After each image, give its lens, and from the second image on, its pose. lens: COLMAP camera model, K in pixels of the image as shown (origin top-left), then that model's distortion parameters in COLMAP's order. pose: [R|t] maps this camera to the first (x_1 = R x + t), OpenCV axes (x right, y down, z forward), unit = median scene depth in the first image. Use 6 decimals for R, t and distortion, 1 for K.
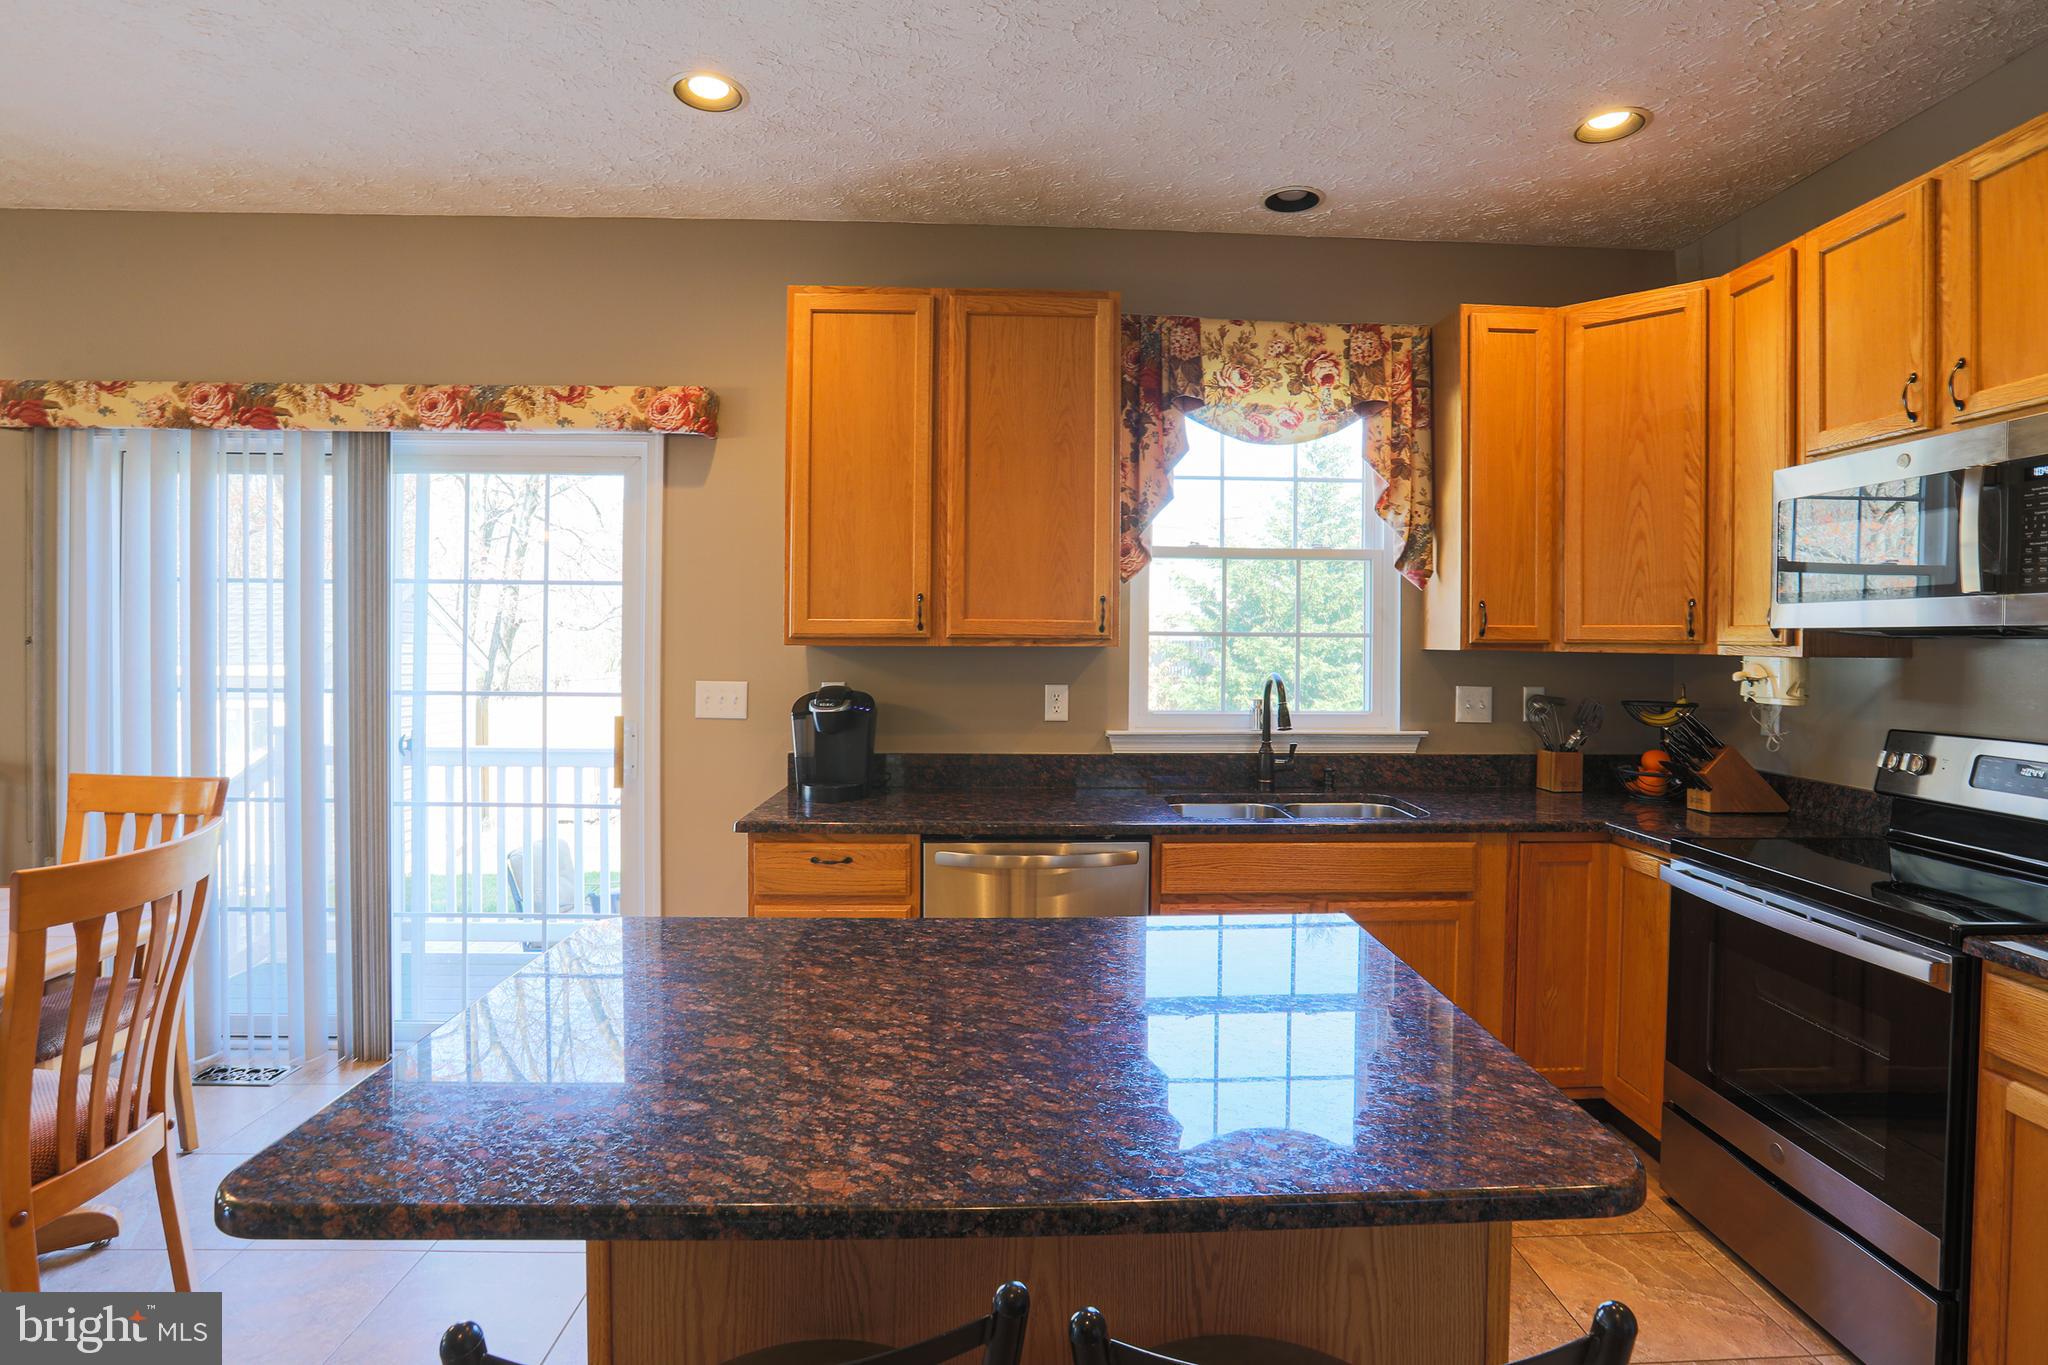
lens RADIAL K [[1005.2, 0, 1033.6], [0, 1005.2, 639.2], [0, 0, 1]] dist [-0.074947, 0.038926]
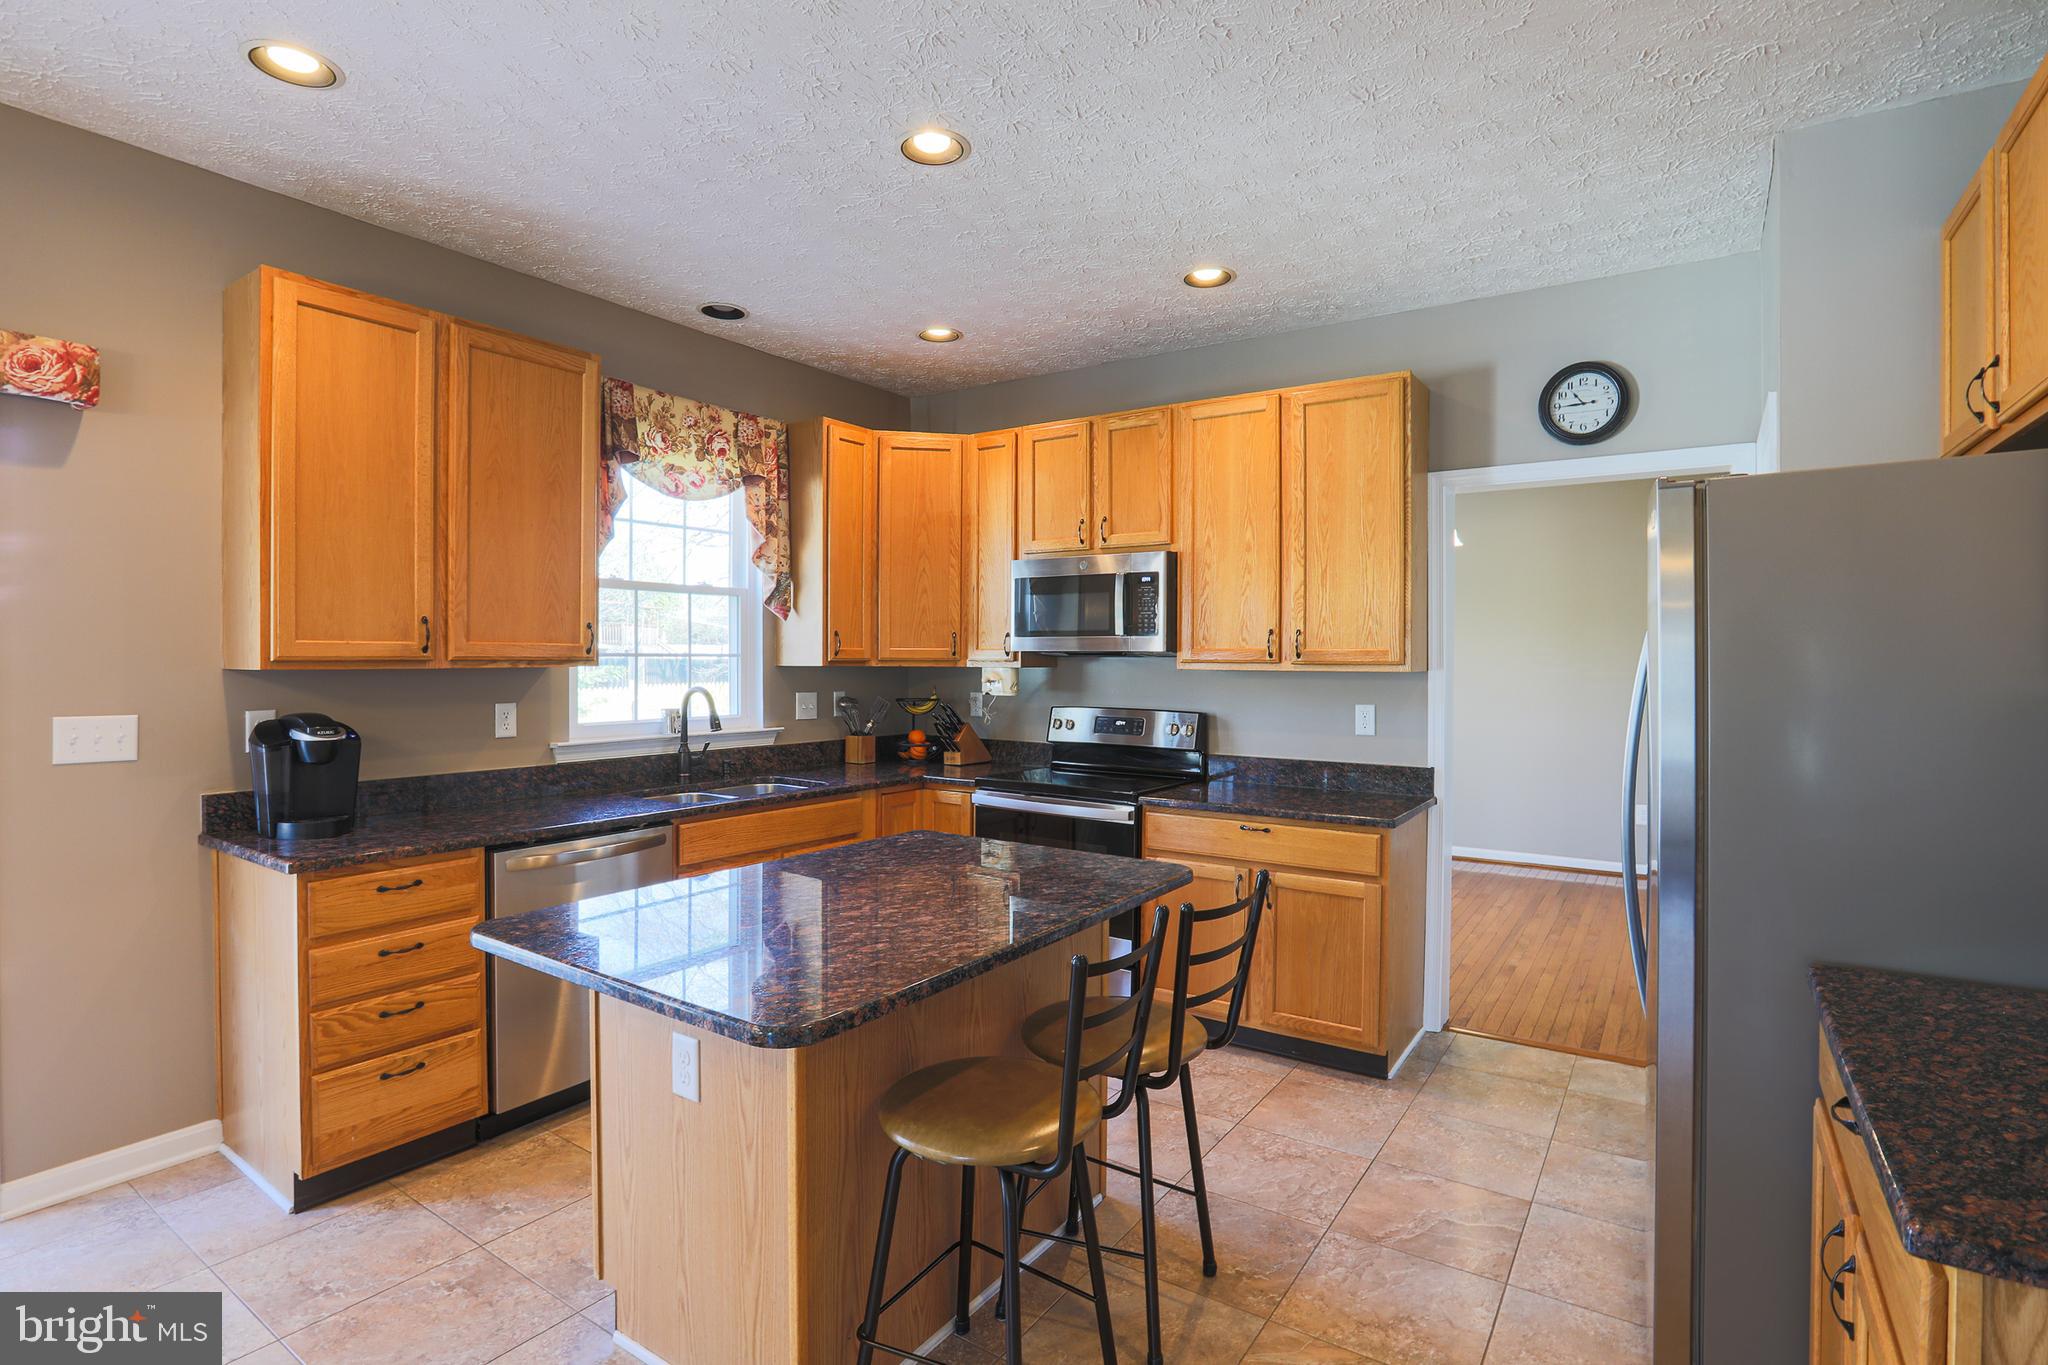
lens RADIAL K [[1007.7, 0, 1036.4], [0, 1007.7, 656.1], [0, 0, 1]] dist [-0.063373, 0.021935]
pose [[0.586656, -0.004551, 0.809823, -0.525493], [0.003595, 0.999989, 0.003016, -0.005810], [-0.809828, 0.001142, 0.586666, -0.068876]]
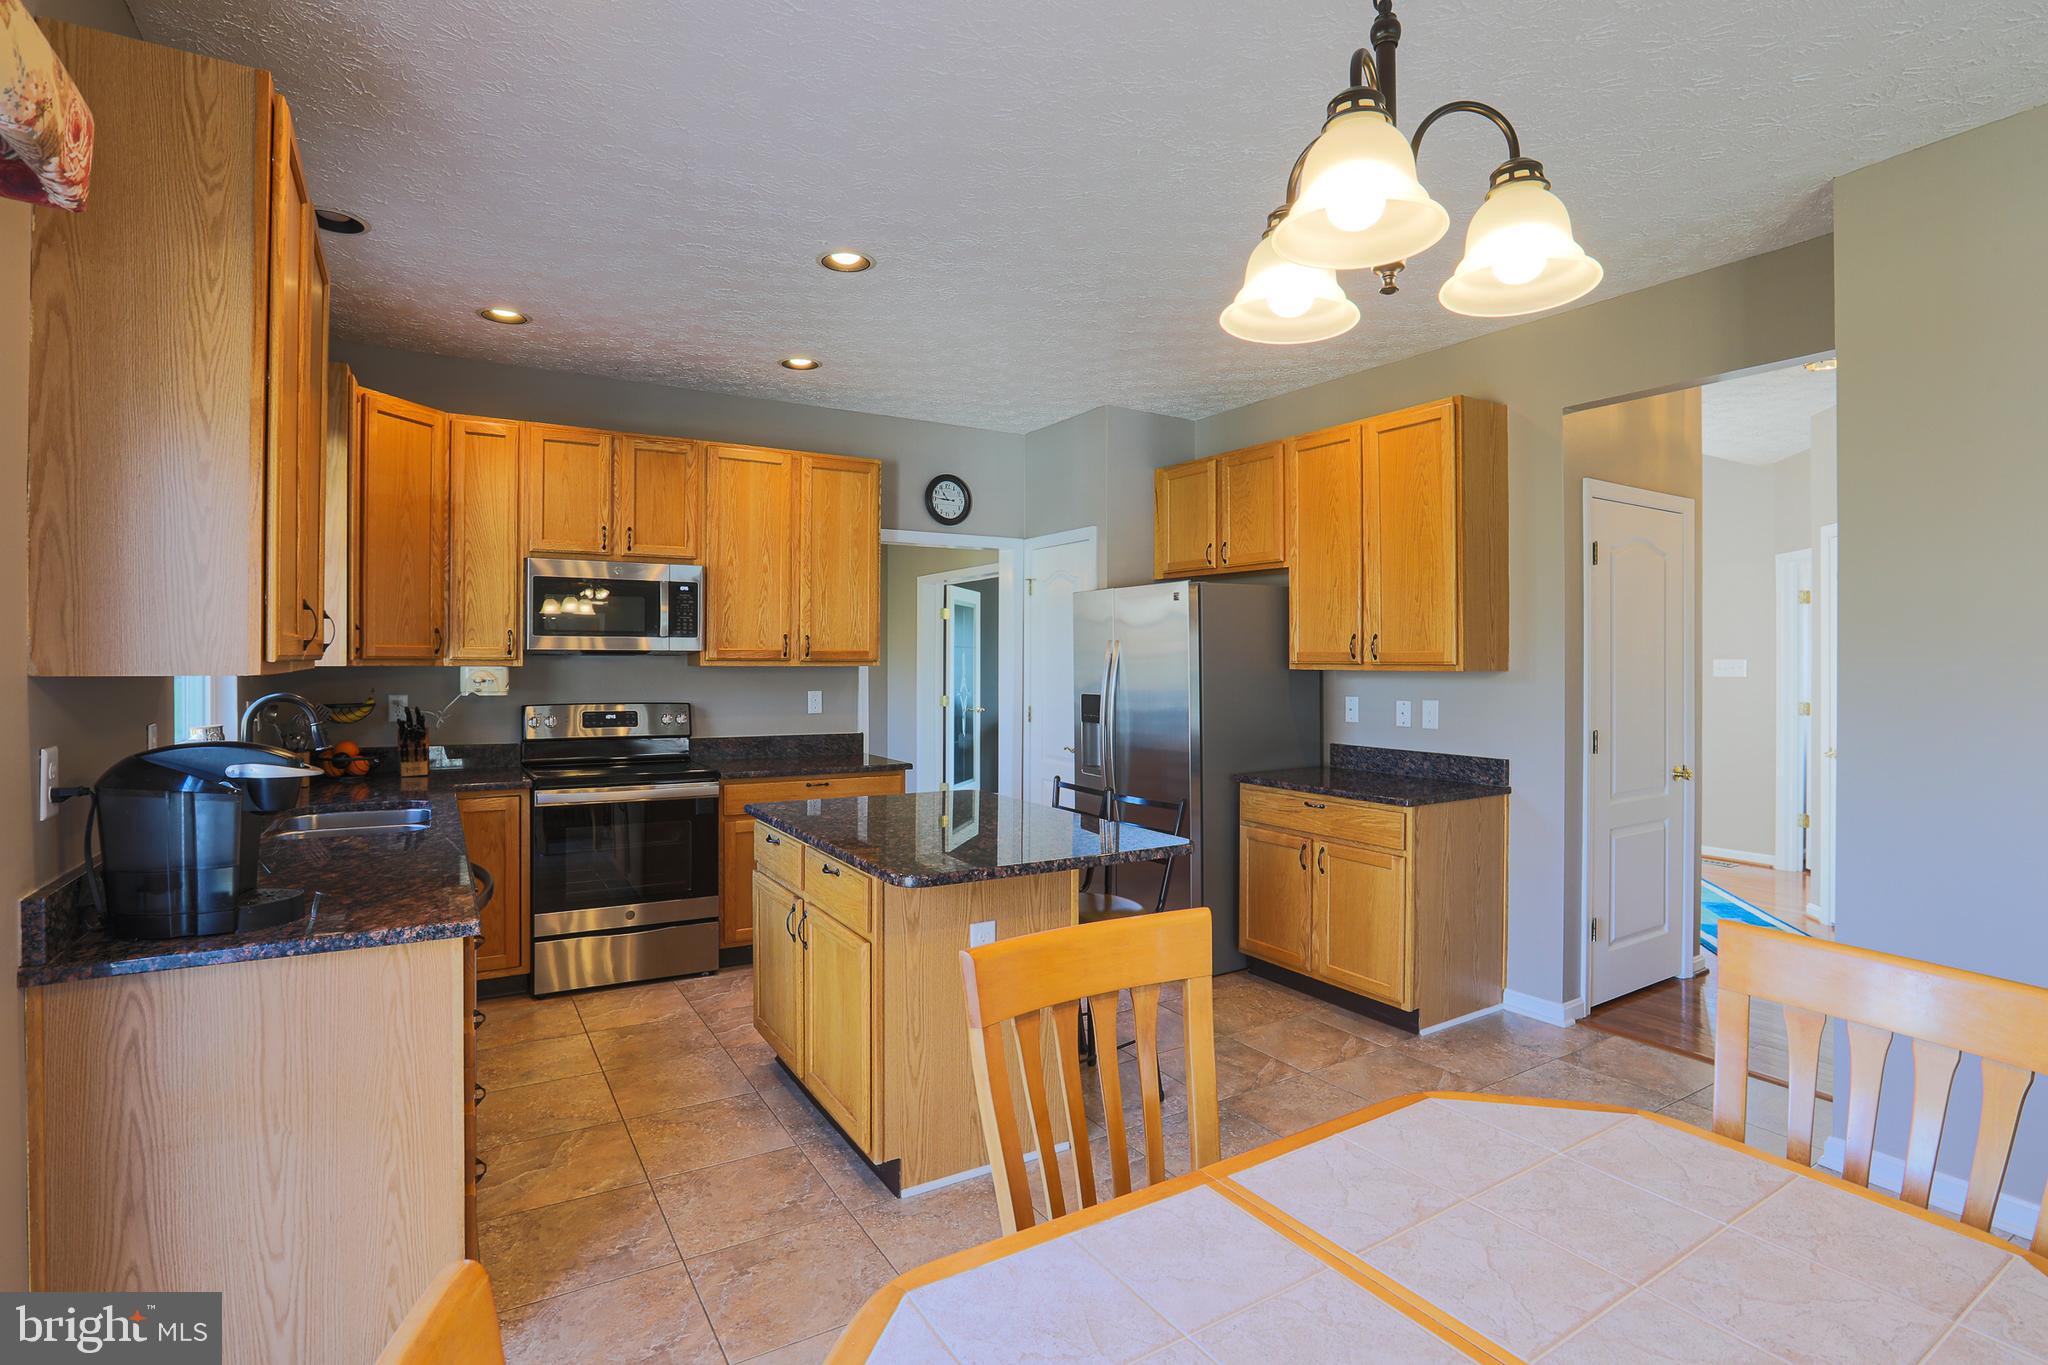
lens RADIAL K [[1007.7, 0, 1036.4], [0, 1007.7, 656.1], [0, 0, 1]] dist [-0.063373, 0.021935]
pose [[-0.498888, -0.006831, 0.866639, -0.938294], [-0.004345, 0.999976, 0.005380, -0.009873], [-0.866656, -0.001082, -0.498906, 0.860762]]
